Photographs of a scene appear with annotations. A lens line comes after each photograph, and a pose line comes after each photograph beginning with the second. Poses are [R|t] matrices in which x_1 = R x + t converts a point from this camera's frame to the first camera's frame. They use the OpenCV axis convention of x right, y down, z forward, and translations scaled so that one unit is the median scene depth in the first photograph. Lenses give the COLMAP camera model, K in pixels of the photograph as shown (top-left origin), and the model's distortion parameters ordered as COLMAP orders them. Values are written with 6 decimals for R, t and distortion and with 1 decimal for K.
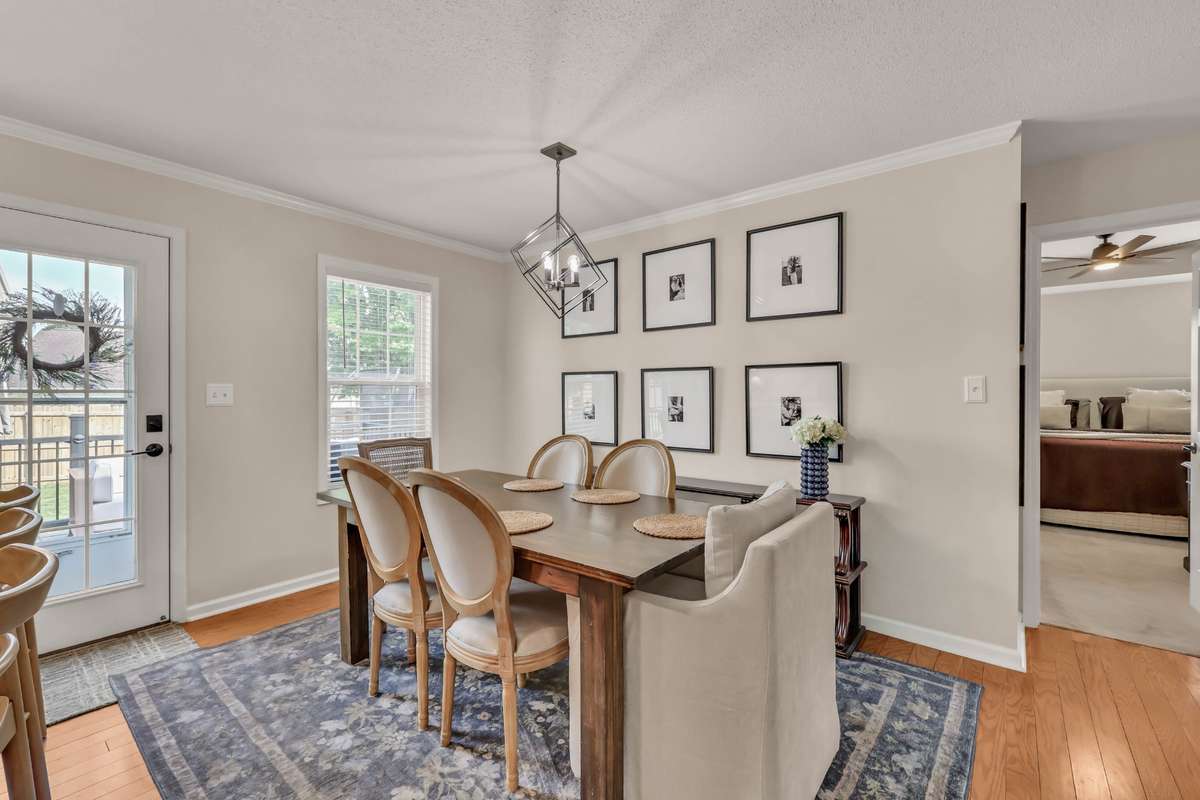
lens RADIAL K [[524.8, 0, 600.0], [0, 524.8, 400.0], [0, 0, 1]] dist [0.000682, 0.000083]
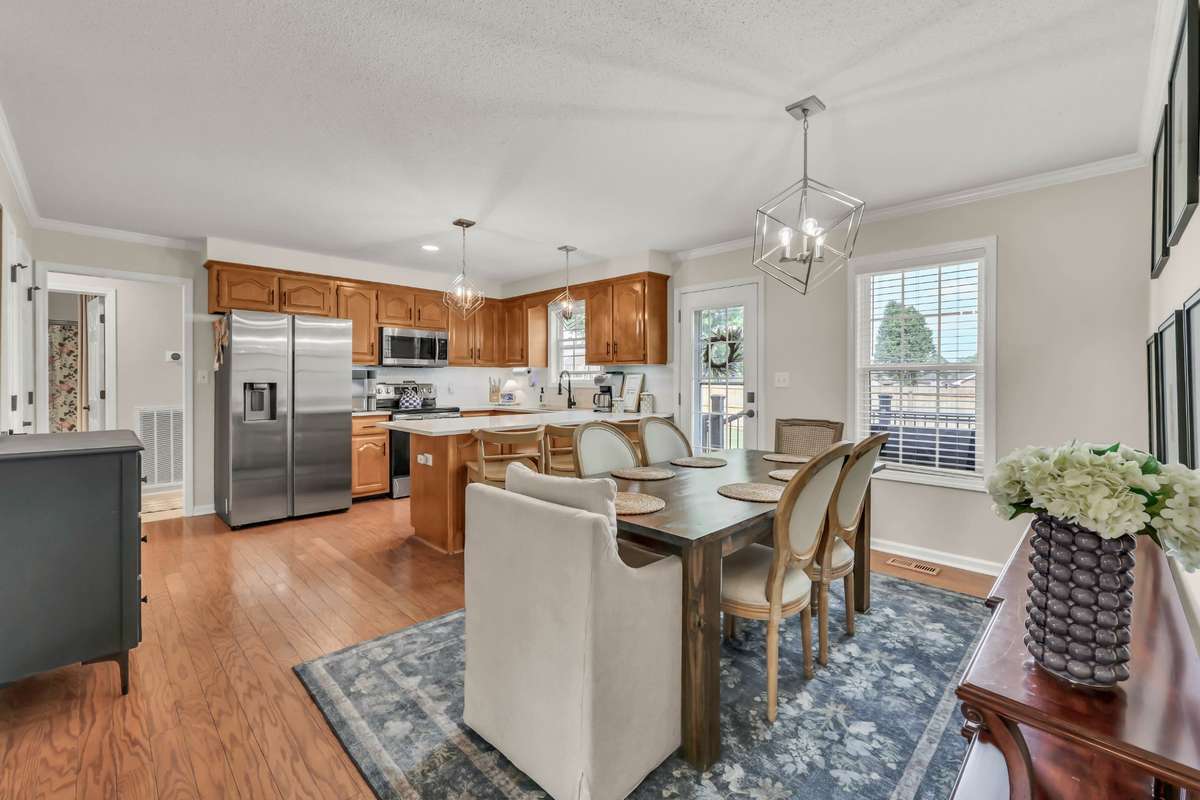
lens RADIAL K [[505.4, 0, 604.9], [0, 505.4, 394.4], [0, 0, 1]] dist [-0.000218, -0.000007]
pose [[-0.113359, 0.023277, -0.993281, 0.726677], [-0.016423, 0.999545, 0.025298, 0.001642], [0.993418, 0.019181, -0.112925, 0.667157]]
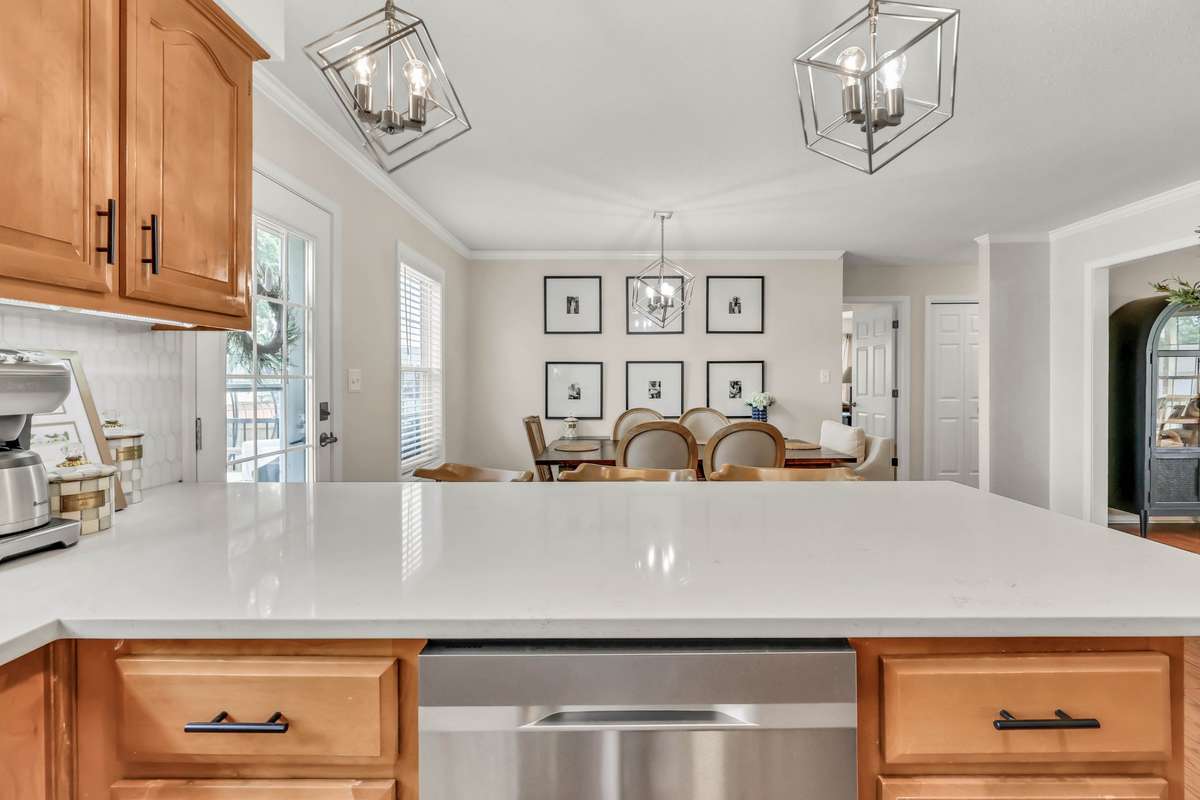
lens RADIAL K [[508.5, 0, 624.1], [0, 508.5, 381.7], [0, 0, 1]] dist [-0.001309, -0.000086]
pose [[0.780978, -0.003652, 0.624548, -0.920656], [0.009084, 0.999944, -0.005511, 0.002213], [-0.624493, 0.009978, 0.780967, -0.038303]]
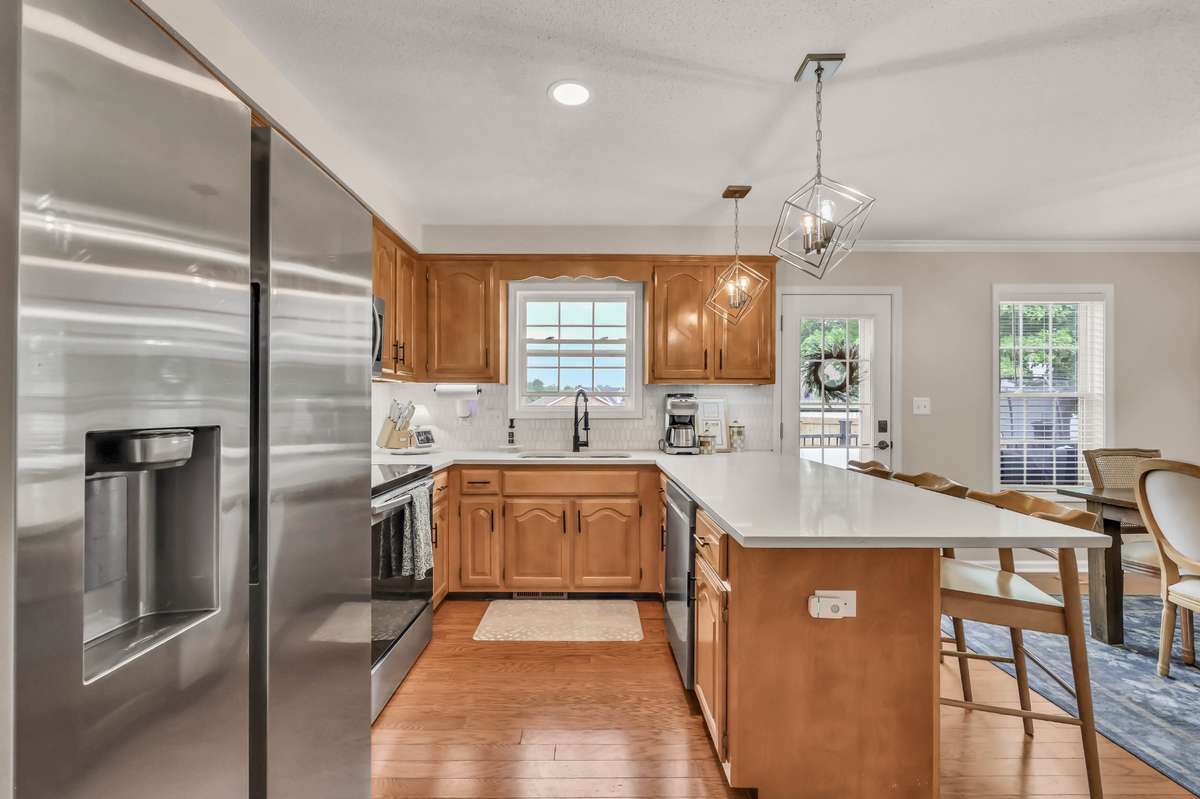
lens RADIAL K [[507.4, 0, 595.5], [0, 507.4, 406.3], [0, 0, 1]] dist [0.001288, 0.000375]
pose [[0.625273, -0.003887, -0.780397, -0.242048], [-0.009427, 0.999877, -0.012534, 0.013529], [0.780349, 0.015194, 0.625159, -0.432675]]
